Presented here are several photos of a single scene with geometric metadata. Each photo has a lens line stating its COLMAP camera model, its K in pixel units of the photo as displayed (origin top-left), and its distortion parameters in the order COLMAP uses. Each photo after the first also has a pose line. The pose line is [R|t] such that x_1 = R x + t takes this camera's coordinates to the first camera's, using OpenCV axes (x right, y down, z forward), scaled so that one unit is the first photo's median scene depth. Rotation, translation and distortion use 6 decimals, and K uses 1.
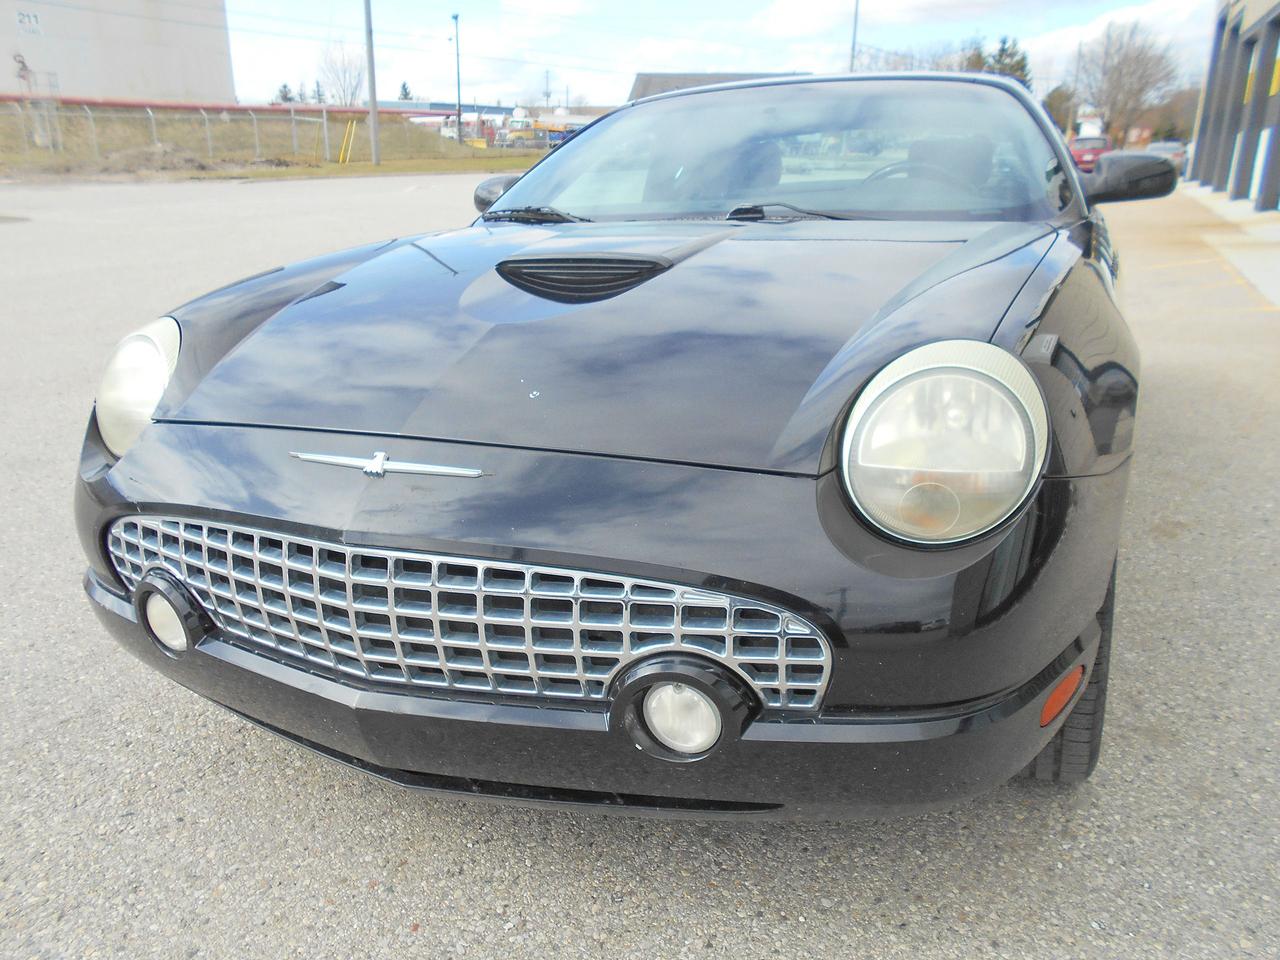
lens RADIAL K [[1003.1, 0, 640.0], [0, 1003.1, 480.0], [0, 0, 1]] dist [-0.004294, -0.011190]
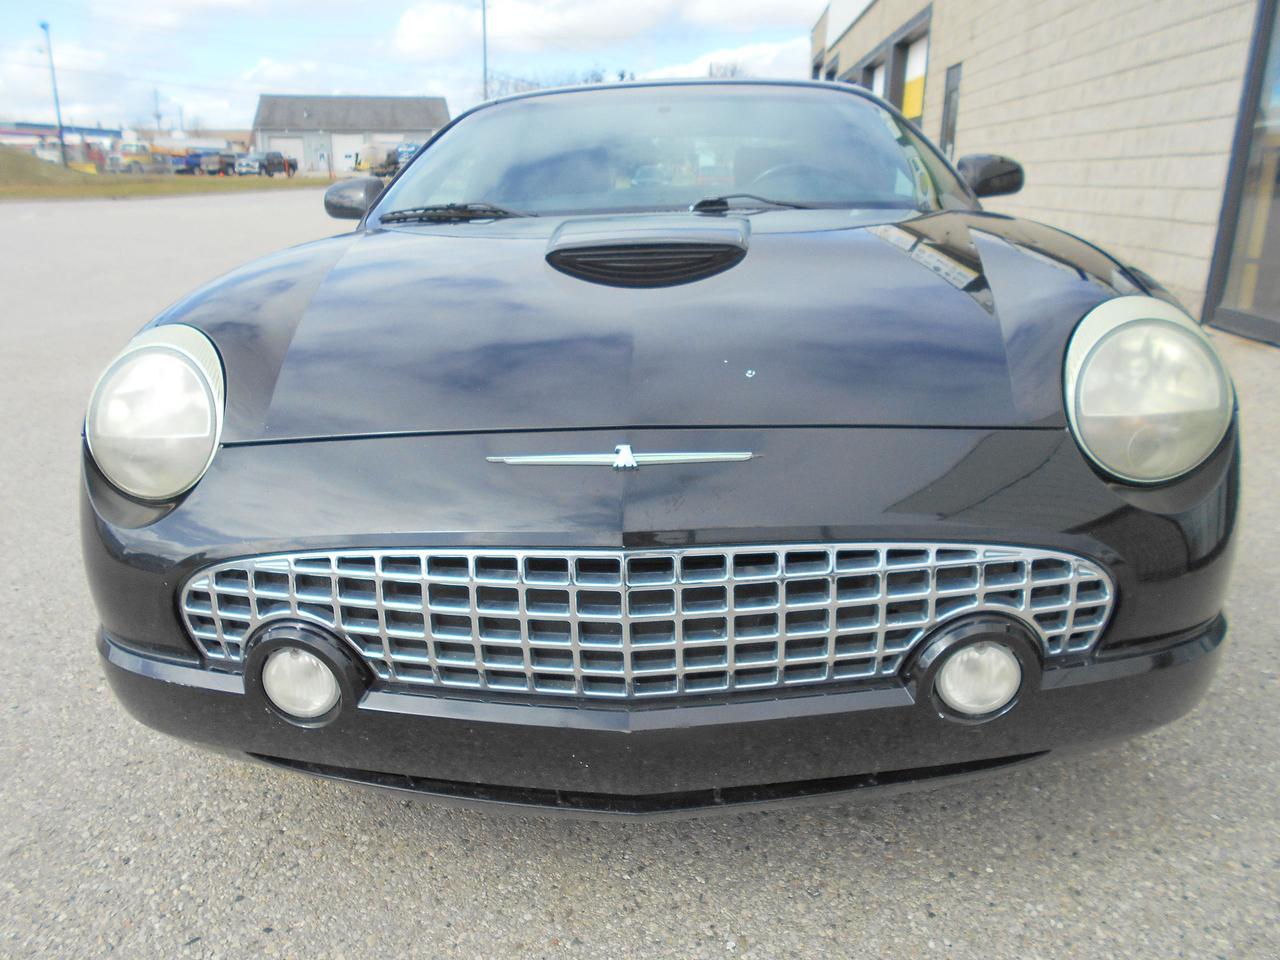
lens RADIAL K [[1003.1, 0, 640.0], [0, 1003.1, 480.0], [0, 0, 1]] dist [-0.004294, -0.011190]
pose [[0.944493, -0.096005, 0.314192, -0.483830], [0.102976, 0.994668, -0.005624, 0.009218], [-0.311977, 0.037666, 0.949343, 0.126204]]
